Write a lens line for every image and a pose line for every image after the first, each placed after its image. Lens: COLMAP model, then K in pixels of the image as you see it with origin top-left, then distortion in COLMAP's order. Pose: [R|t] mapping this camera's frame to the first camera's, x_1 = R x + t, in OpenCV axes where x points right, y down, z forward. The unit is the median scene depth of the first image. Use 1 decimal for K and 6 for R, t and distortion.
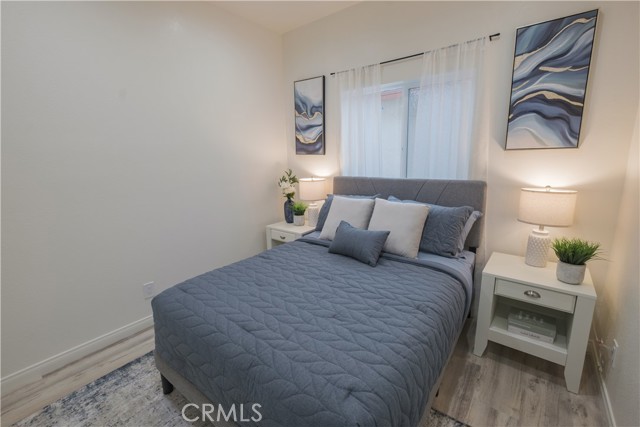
lens RADIAL K [[279.4, 0, 317.0], [0, 279.4, 212.9], [0, 0, 1]] dist [0.003759, -0.000167]
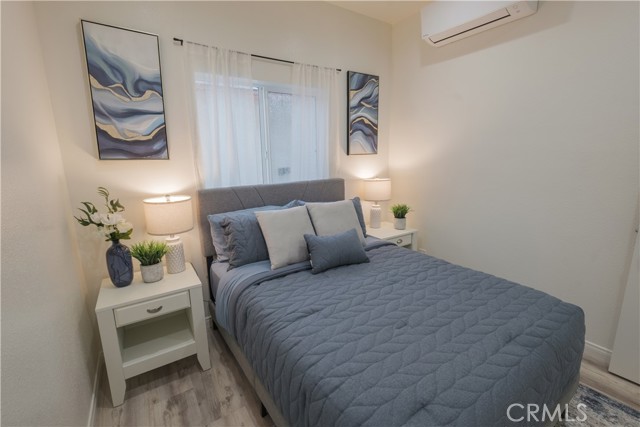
lens RADIAL K [[279.4, 0, 316.2], [0, 279.4, 210.4], [0, 0, 1]] dist [0.003759, -0.000167]
pose [[0.309171, -0.167825, 0.936081, -0.595615], [0.211023, 0.971874, 0.104545, -0.108520], [-0.927299, 0.165212, 0.335890, 0.584577]]
